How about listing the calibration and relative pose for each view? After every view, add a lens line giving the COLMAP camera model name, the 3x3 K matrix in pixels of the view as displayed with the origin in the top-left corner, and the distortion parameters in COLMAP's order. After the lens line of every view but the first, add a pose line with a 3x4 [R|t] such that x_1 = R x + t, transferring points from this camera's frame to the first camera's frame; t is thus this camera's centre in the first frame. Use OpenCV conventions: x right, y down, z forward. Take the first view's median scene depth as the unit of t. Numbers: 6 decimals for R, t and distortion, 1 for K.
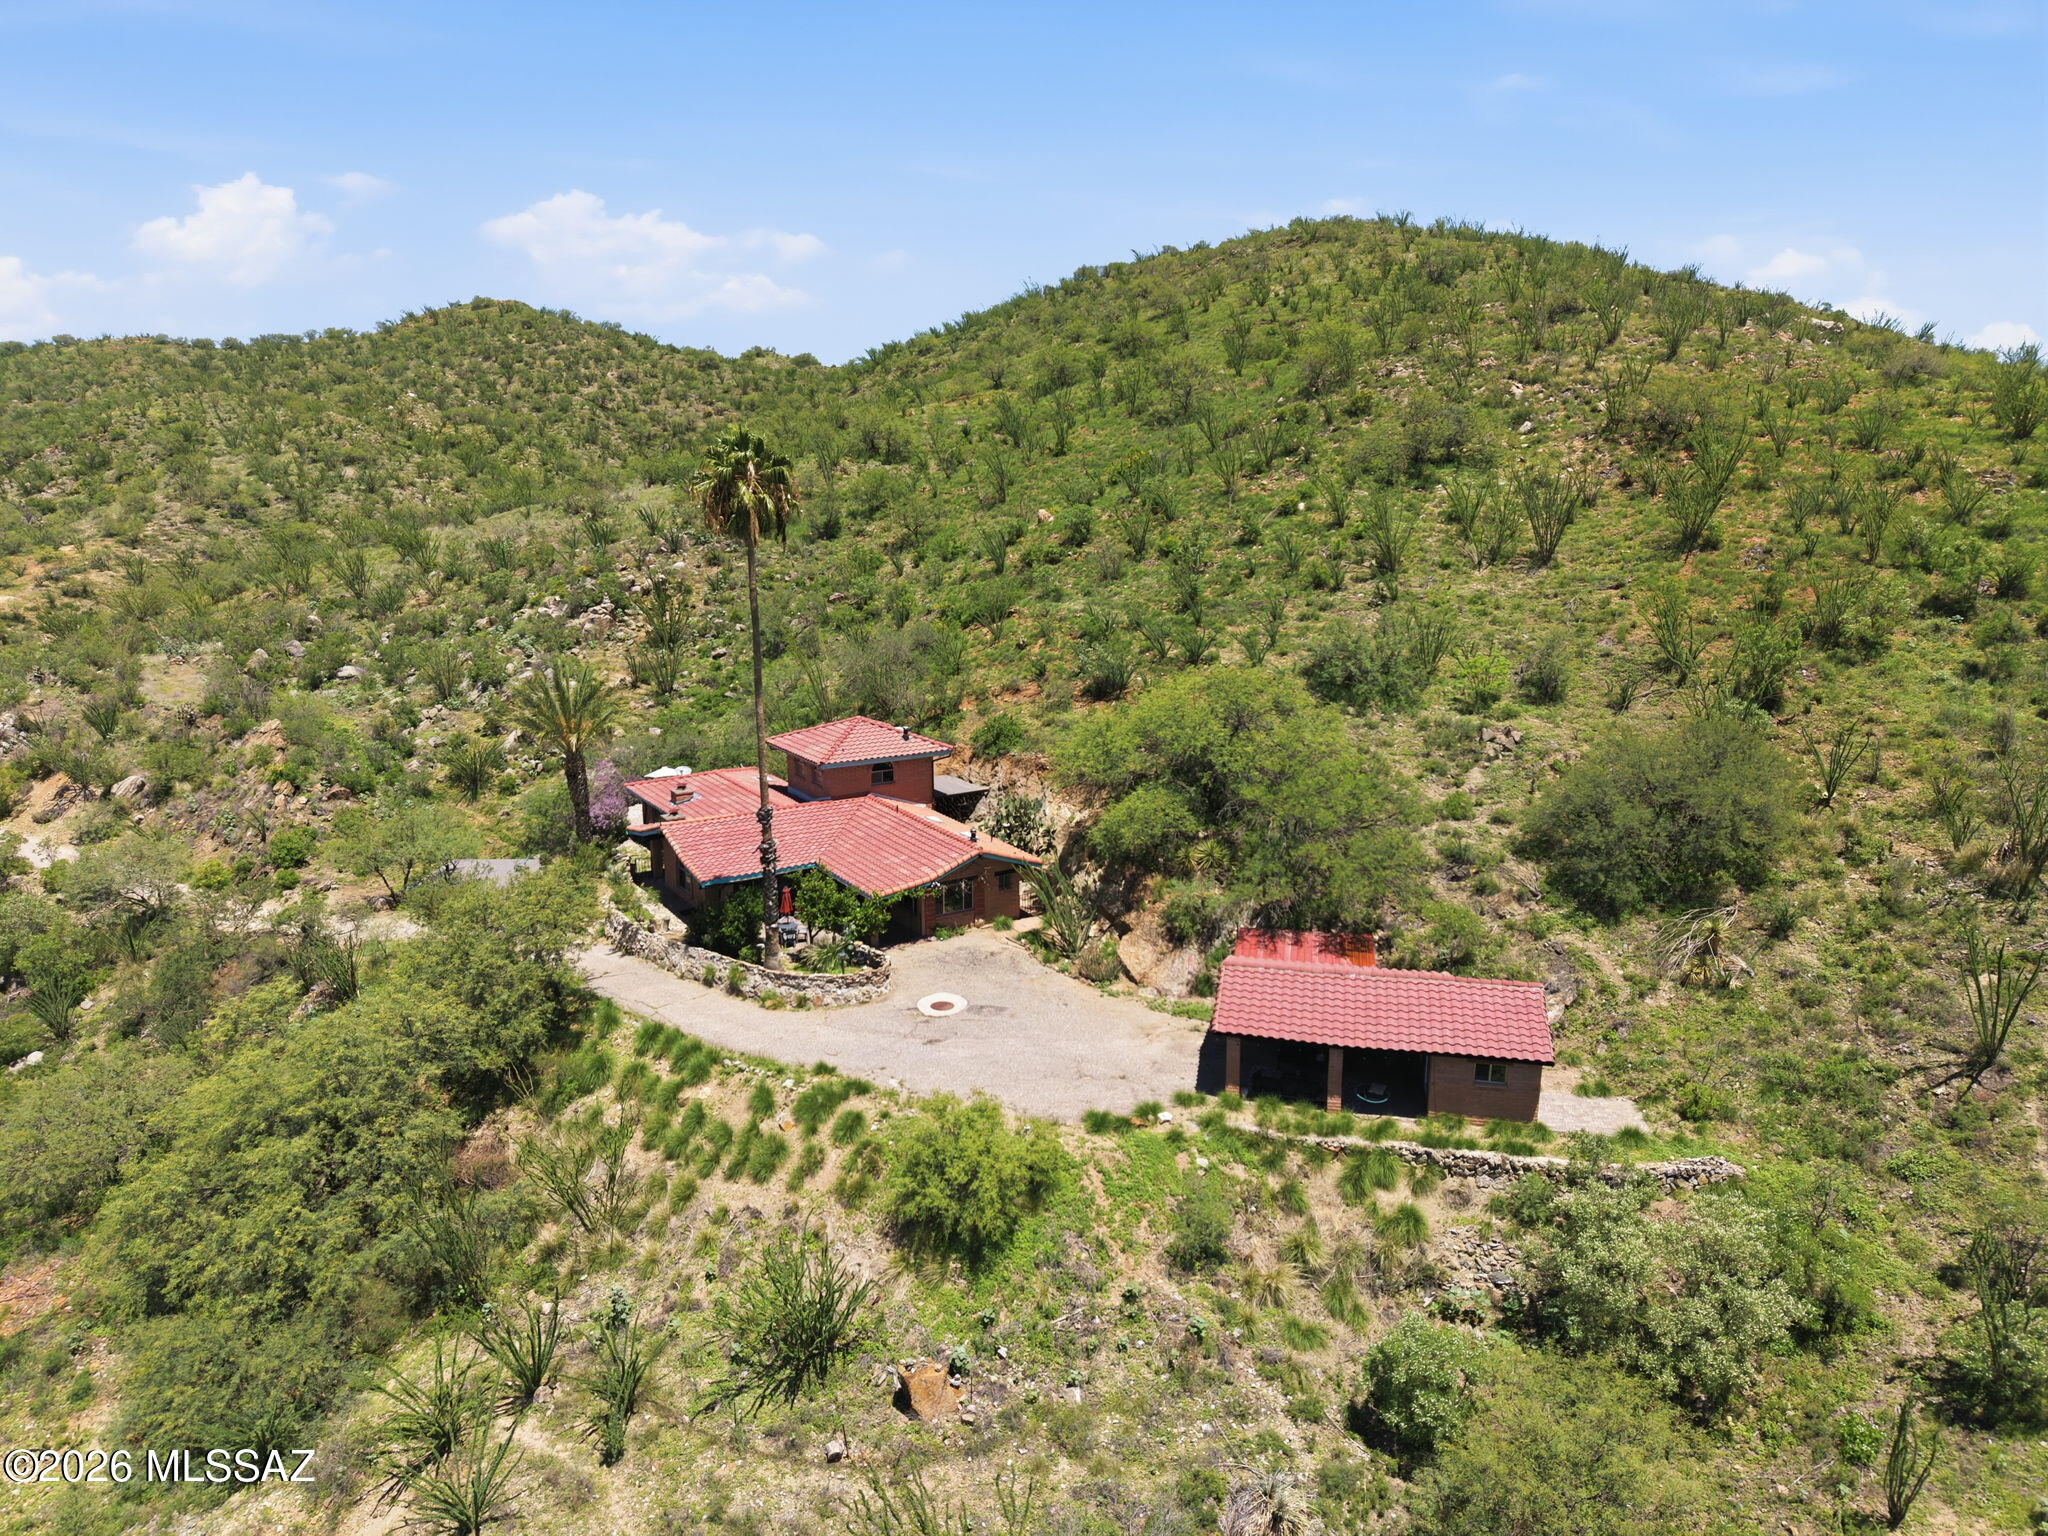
lens RADIAL K [[1371.2, 0, 1024.0], [0, 1371.2, 768.0], [0, 0, 1]] dist [0.036179, -0.026195]
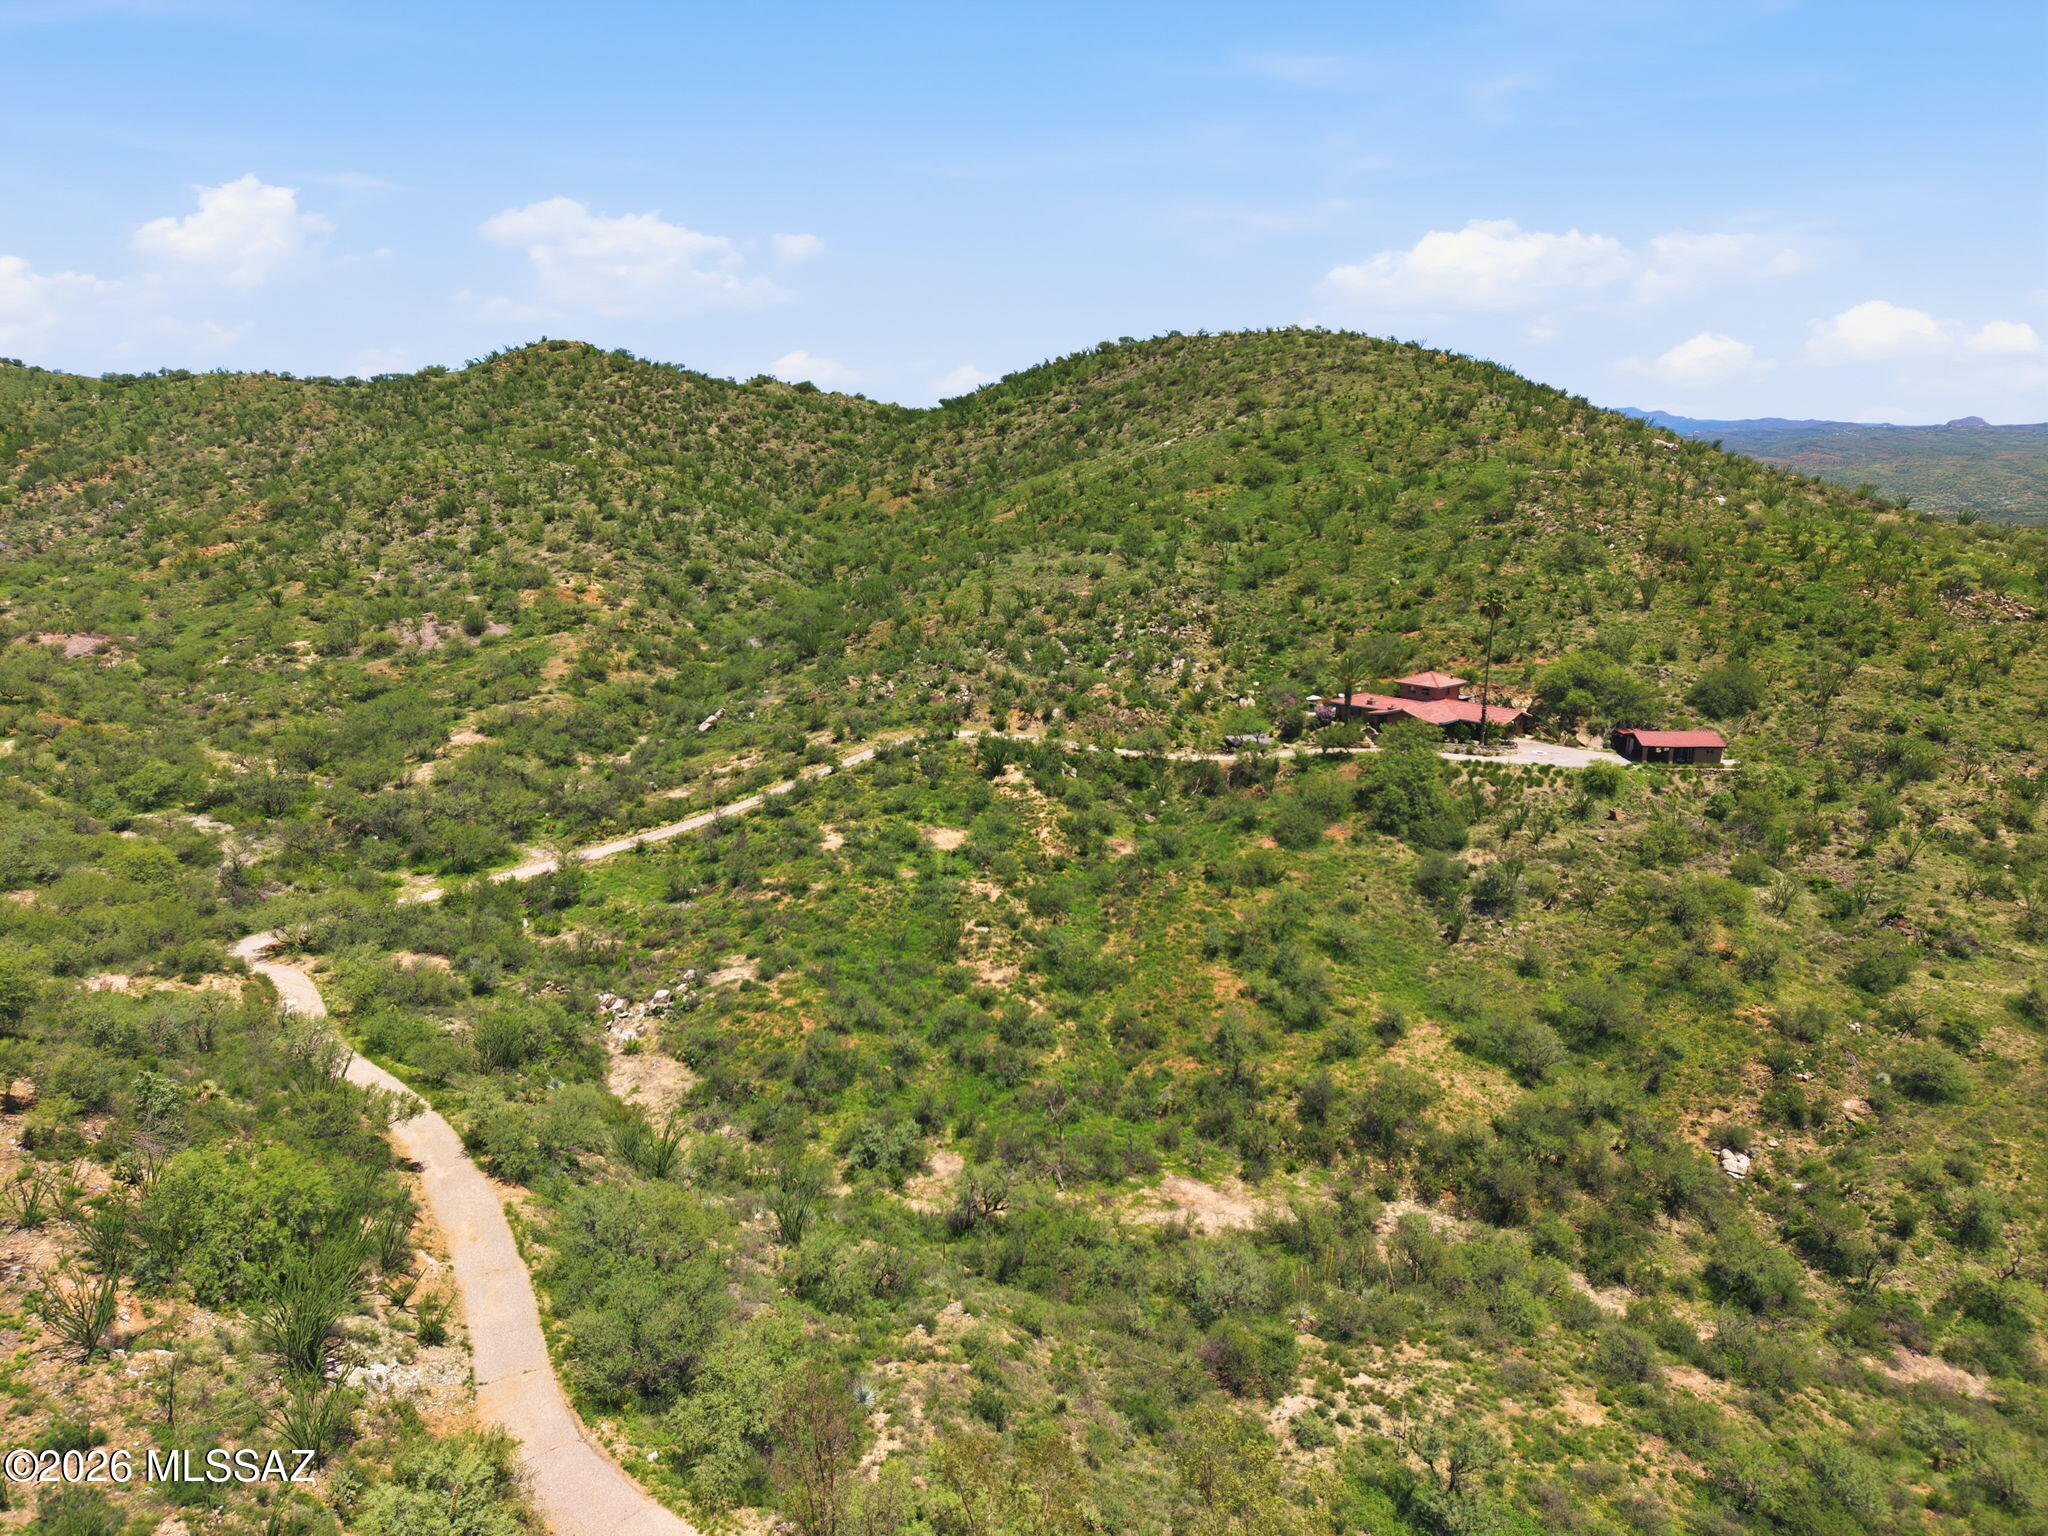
lens RADIAL K [[1371.2, 0, 1024.0], [0, 1371.2, 768.0], [0, 0, 1]] dist [0.036179, -0.026195]
pose [[0.986299, -0.038583, 0.160395, -1.628504], [0.034842, 0.999053, 0.026072, 0.065746], [-0.161249, -0.020126, 0.986708, -1.897854]]
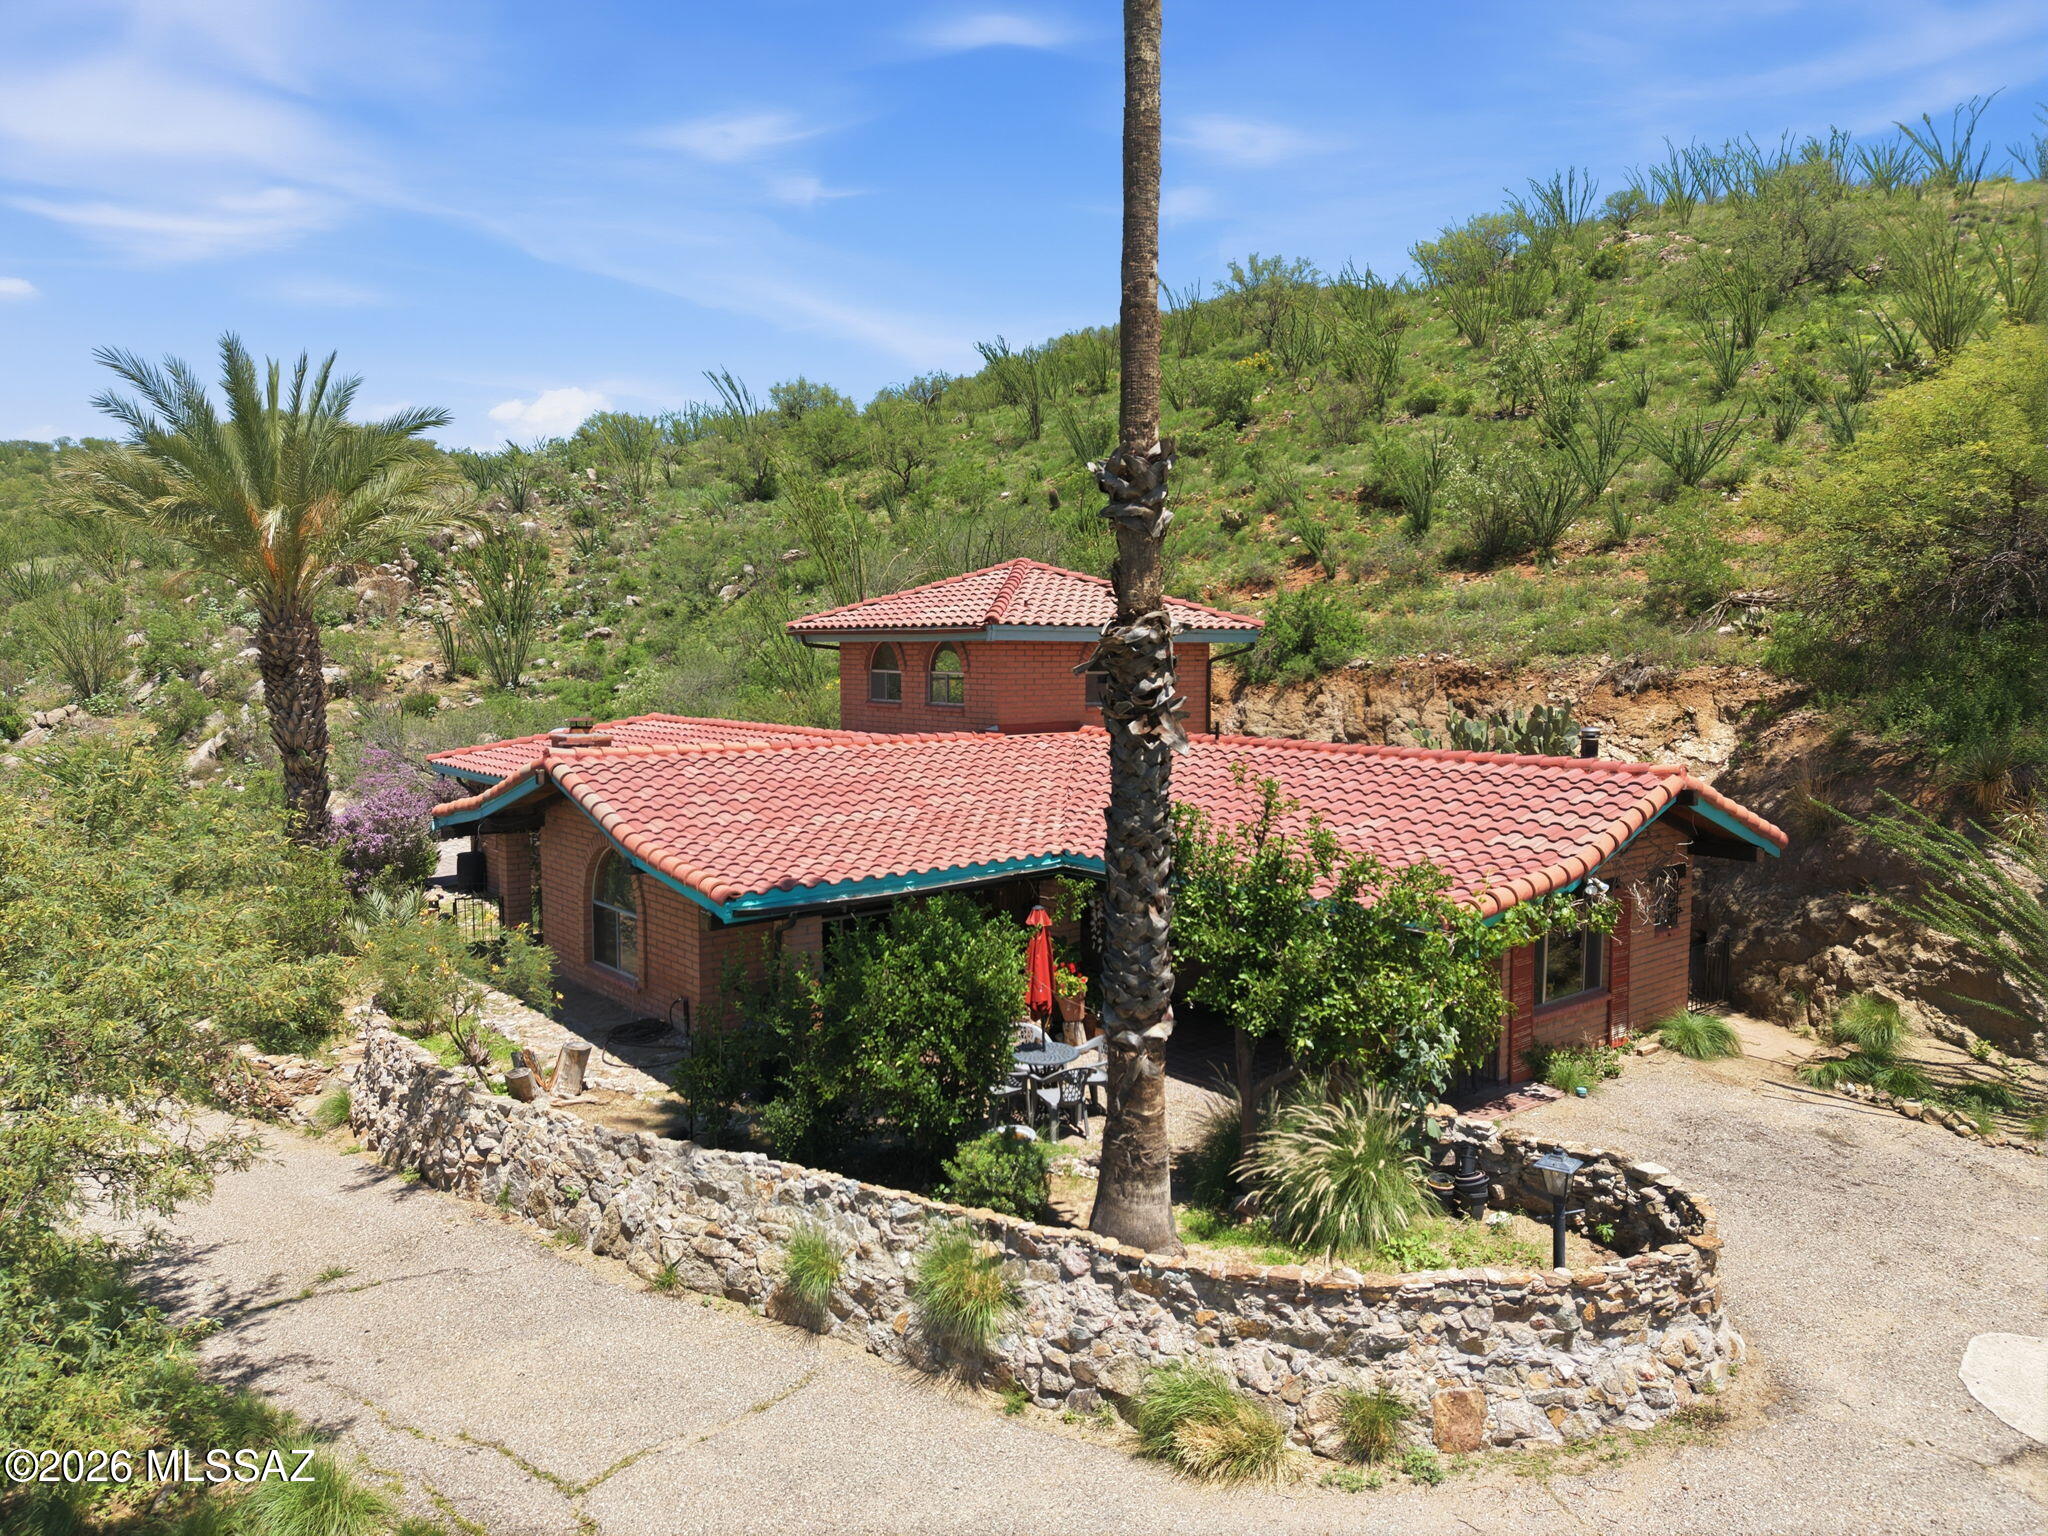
lens RADIAL K [[1371.2, 0, 1024.0], [0, 1371.2, 768.0], [0, 0, 1]] dist [0.036179, -0.026195]
pose [[0.991888, -0.003867, 0.127052, -0.193703], [0.019427, 0.992407, -0.121457, 0.083962], [-0.125618, 0.122940, 0.984432, 0.666147]]
